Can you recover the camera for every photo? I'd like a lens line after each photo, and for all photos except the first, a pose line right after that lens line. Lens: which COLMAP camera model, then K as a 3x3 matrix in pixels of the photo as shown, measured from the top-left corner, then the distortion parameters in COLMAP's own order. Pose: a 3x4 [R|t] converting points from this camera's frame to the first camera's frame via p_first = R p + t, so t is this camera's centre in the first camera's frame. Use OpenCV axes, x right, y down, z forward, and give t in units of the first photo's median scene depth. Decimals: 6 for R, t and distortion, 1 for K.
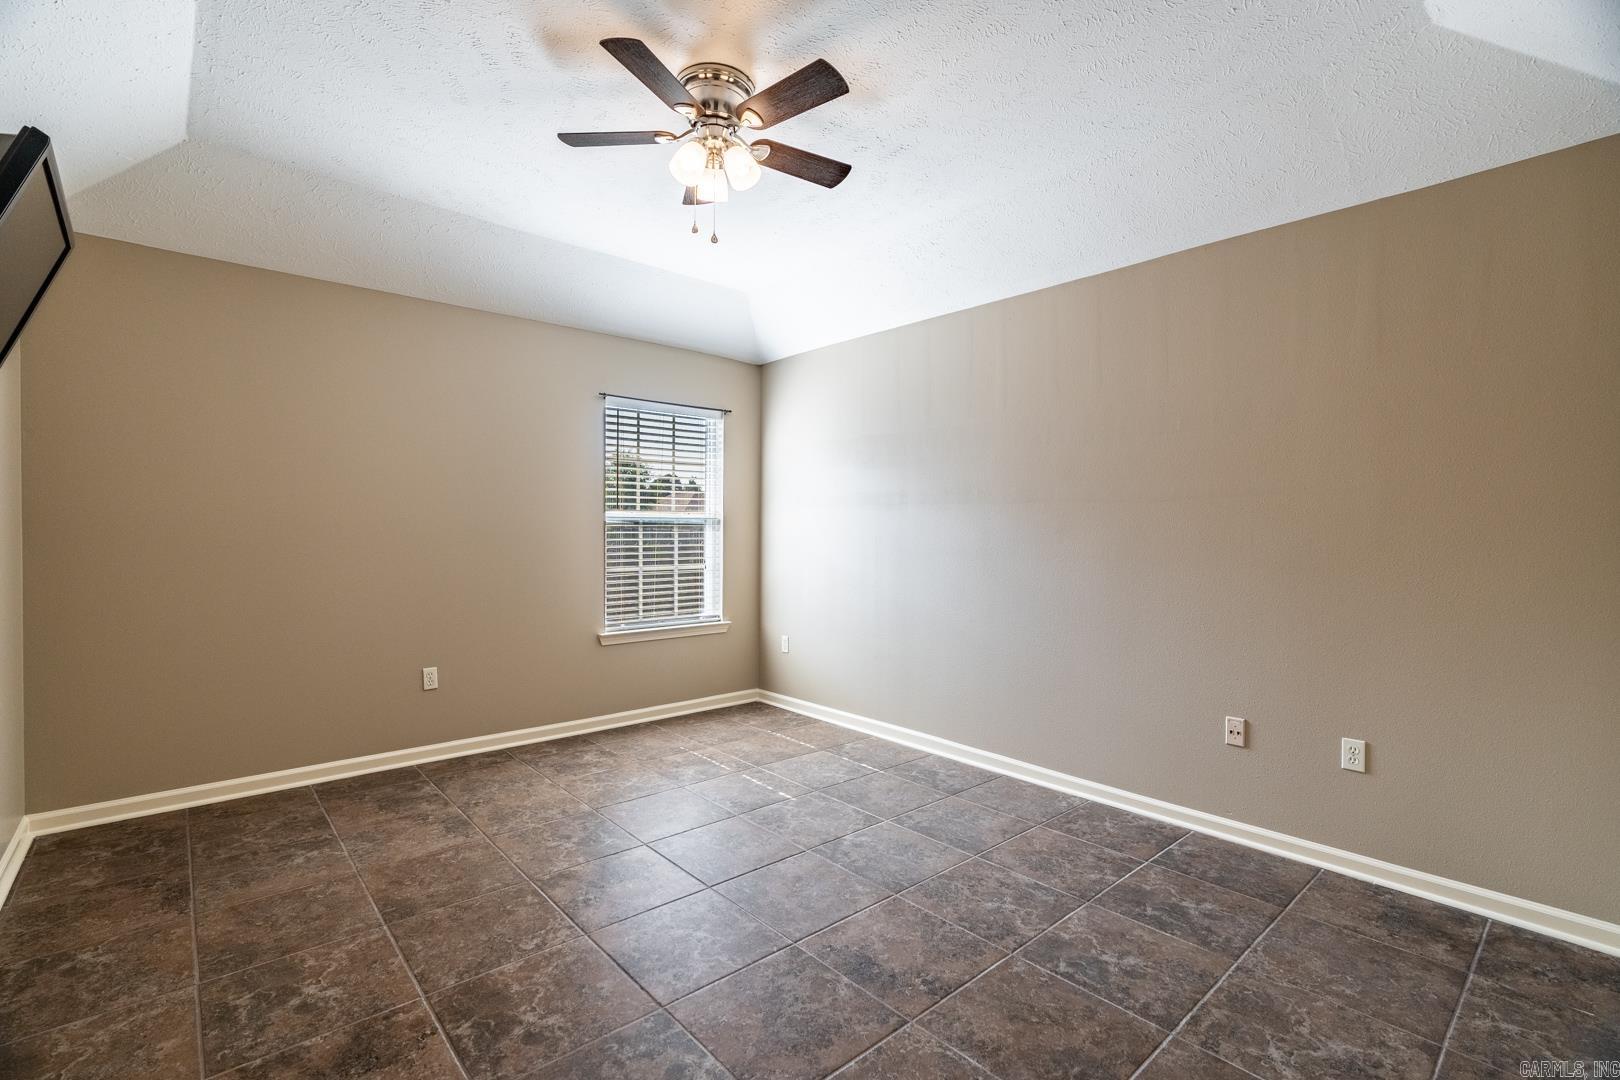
lens RADIAL K [[733.1, 0, 808.9], [0, 733.1, 535.3], [0, 0, 1]] dist [-0.010488, 0.002970]
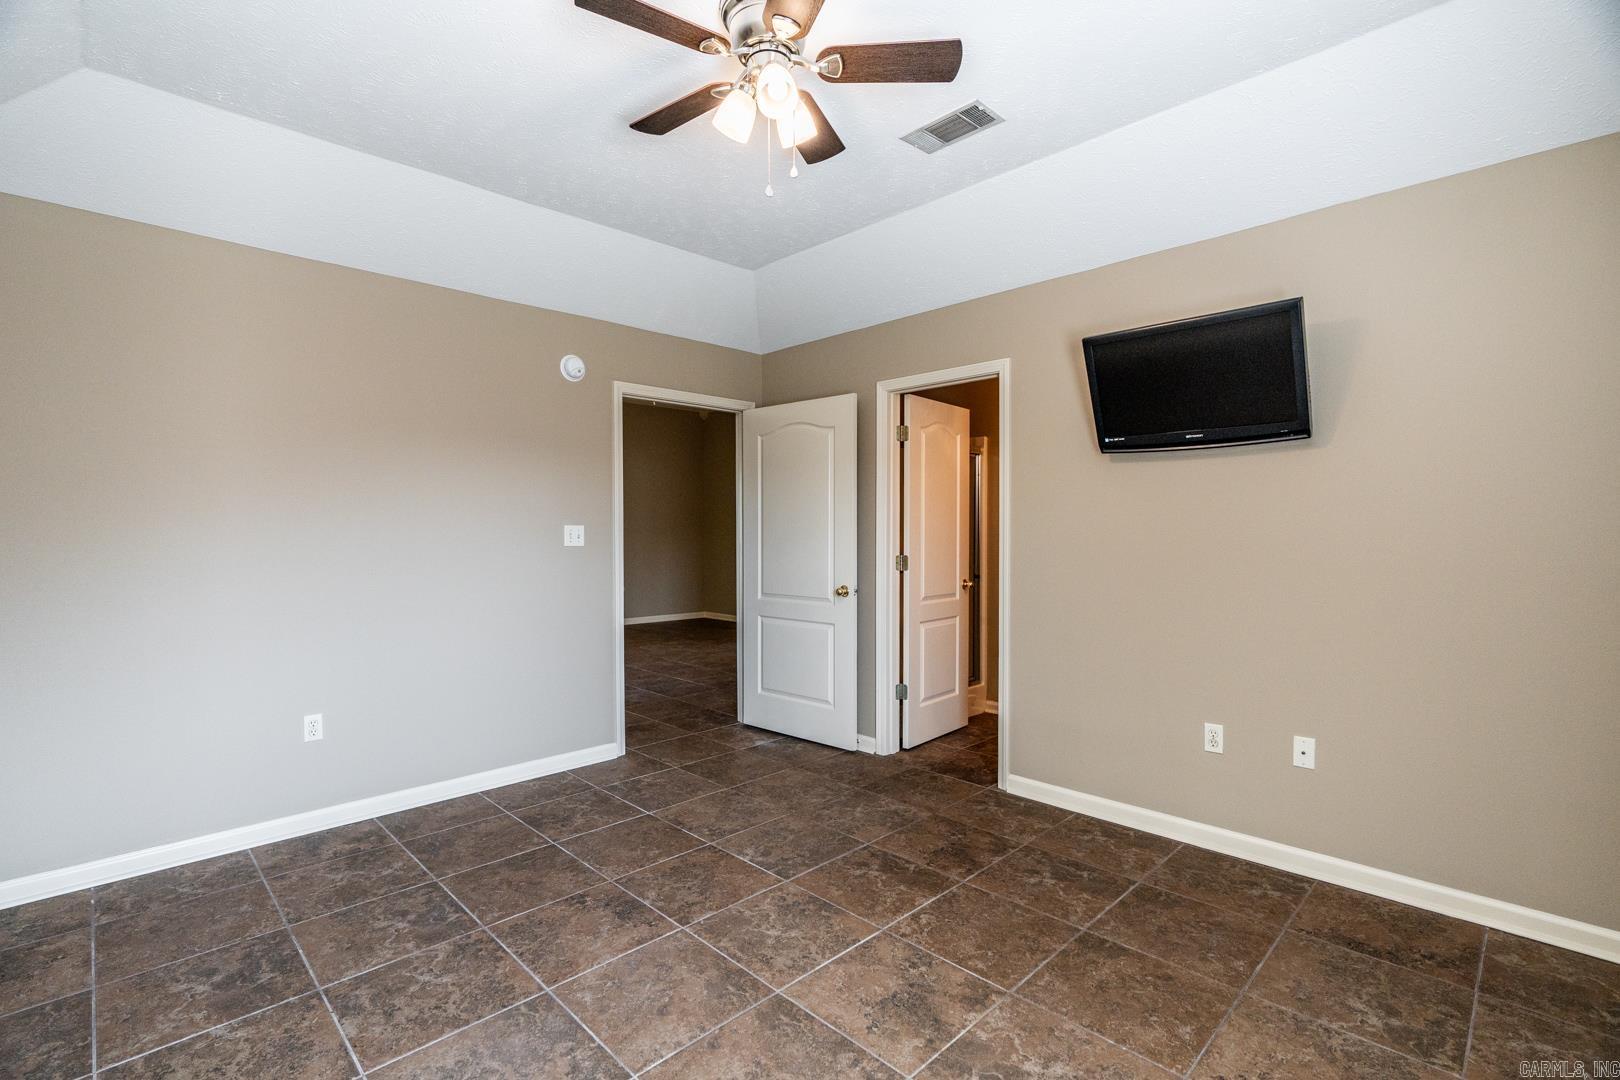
lens RADIAL K [[733.1, 0, 811.2], [0, 733.1, 536.1], [0, 0, 1]] dist [-0.010488, 0.002970]
pose [[-0.998450, -0.003403, -0.055557, -0.145593], [-0.004176, 0.999896, 0.013818, -0.031354], [0.055505, 0.014028, -0.998360, 2.075354]]
